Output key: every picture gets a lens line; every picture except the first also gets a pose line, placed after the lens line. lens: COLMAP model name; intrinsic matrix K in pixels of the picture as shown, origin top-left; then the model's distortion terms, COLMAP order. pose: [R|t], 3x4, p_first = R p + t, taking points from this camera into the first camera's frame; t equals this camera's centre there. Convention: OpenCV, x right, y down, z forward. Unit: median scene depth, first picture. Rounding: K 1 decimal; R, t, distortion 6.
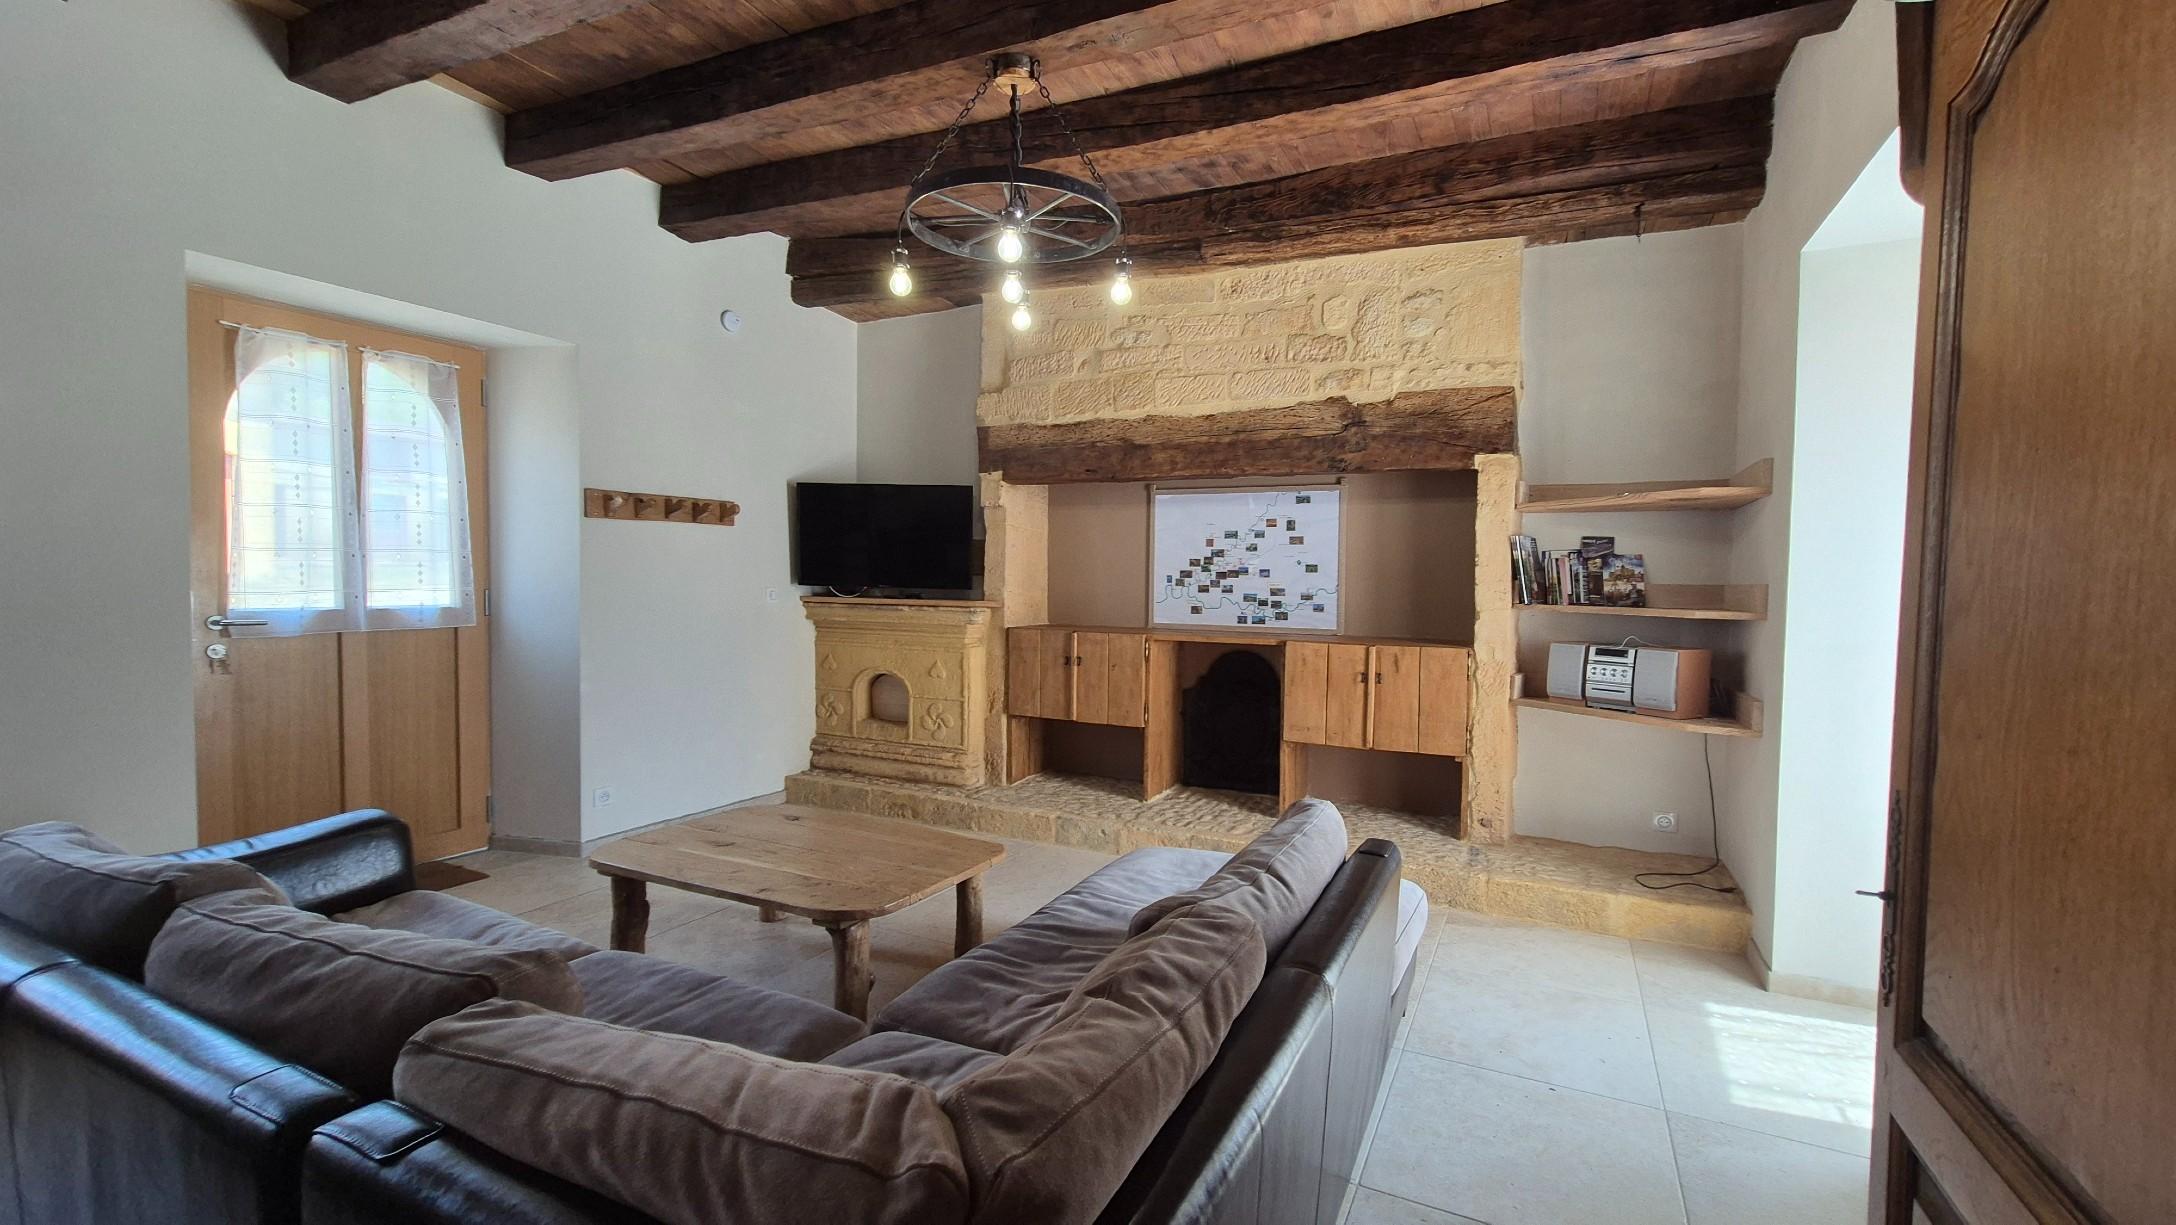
lens RADIAL K [[942.4, 0, 1088.8], [0, 942.4, 617.1], [0, 0, 1]] dist [-0.005020, -0.000061]
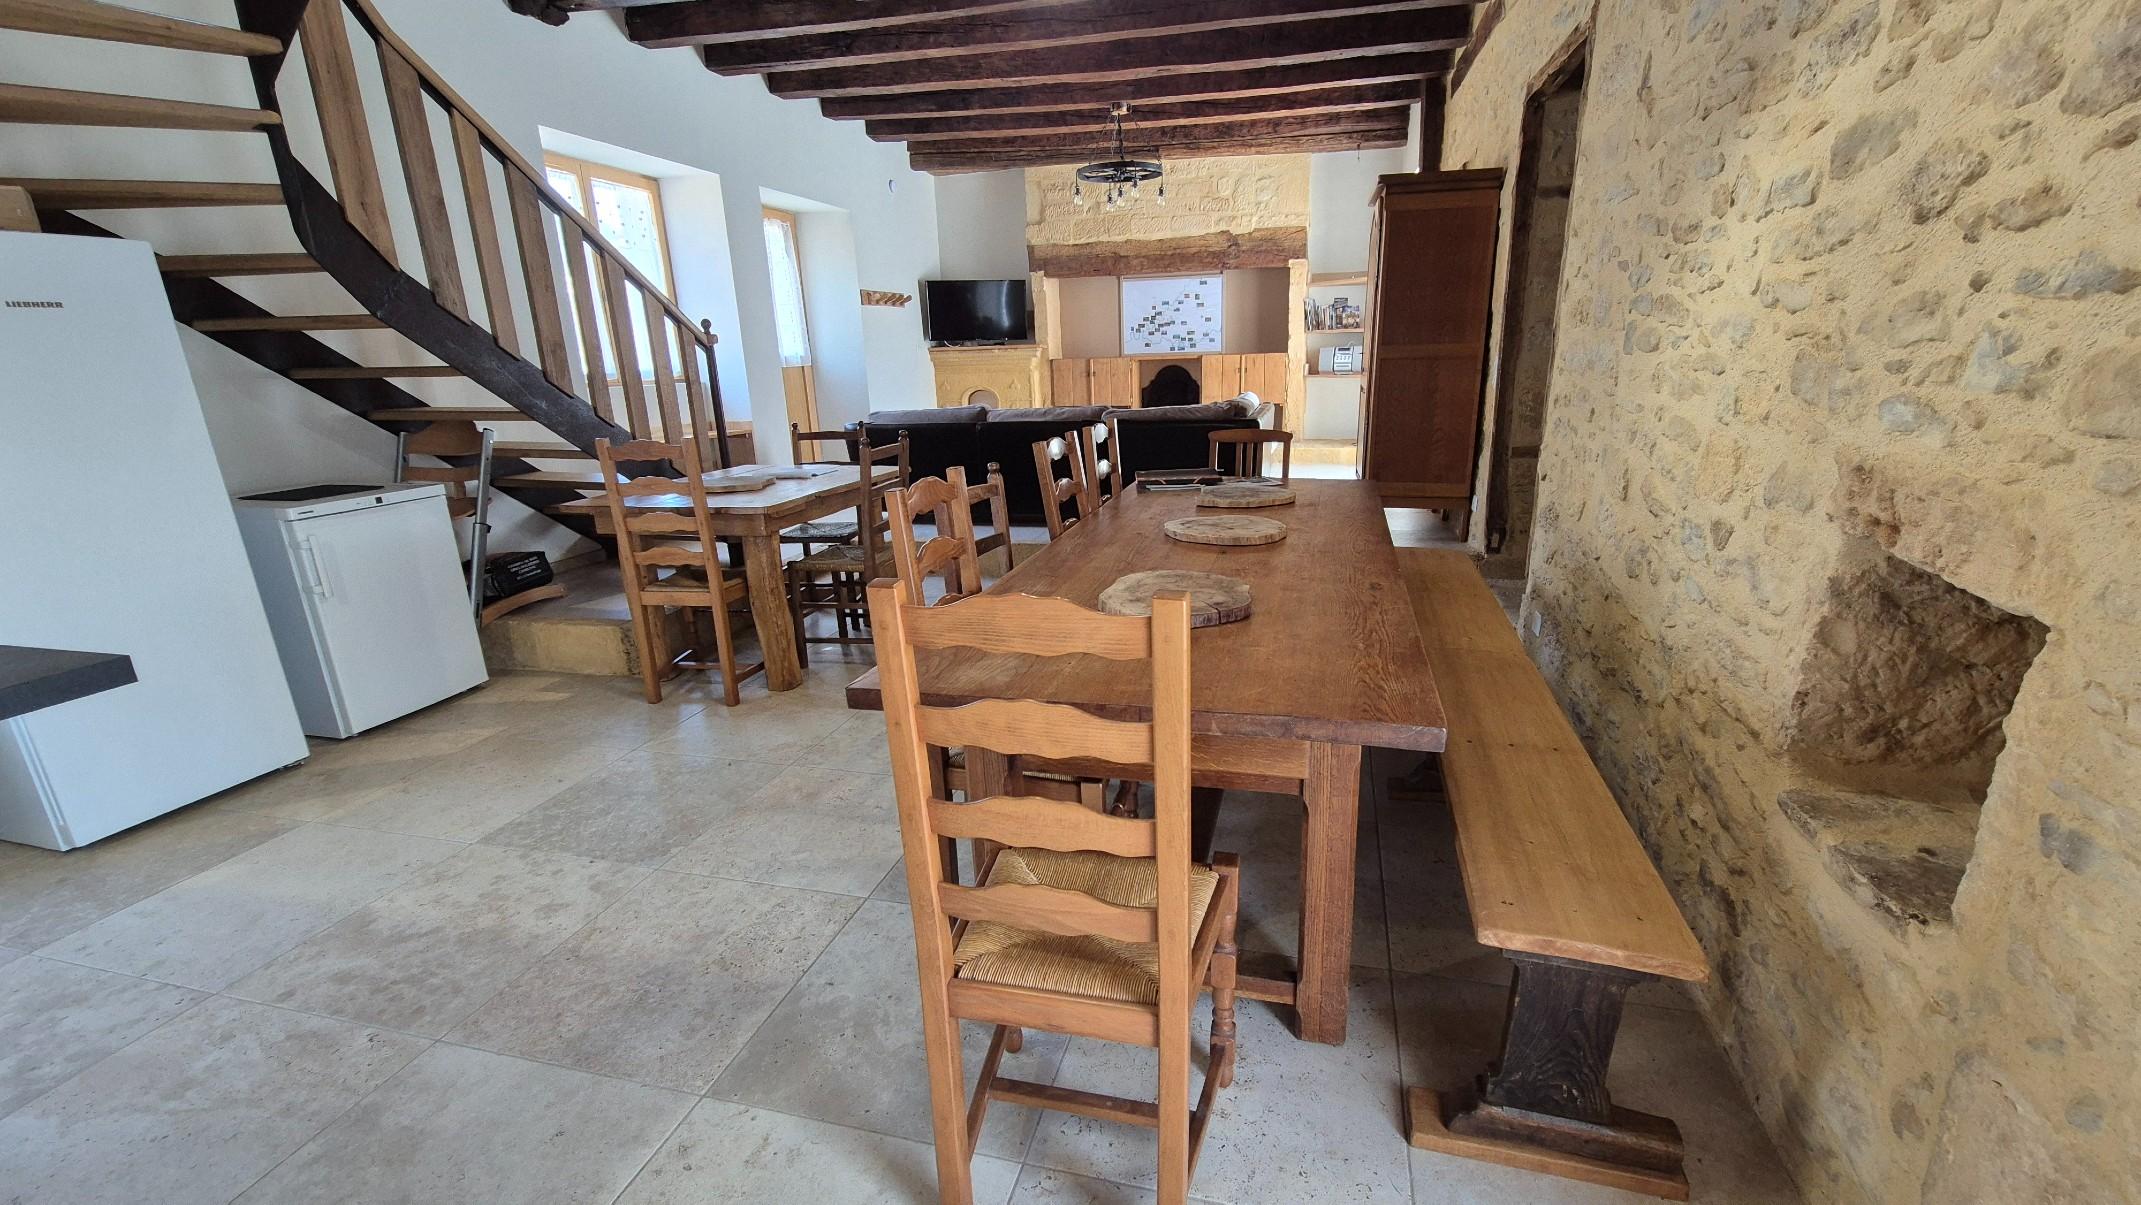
lens RADIAL K [[885.1, 0, 1083.0], [0, 885.1, 602.0], [0, 0, 1]] dist [0.002088, 0.000041]
pose [[0.979720, -0.094804, 0.176526, -0.419919], [0.051007, 0.969965, 0.237835, 0.070719], [-0.193772, -0.224008, 0.955130, -0.885339]]
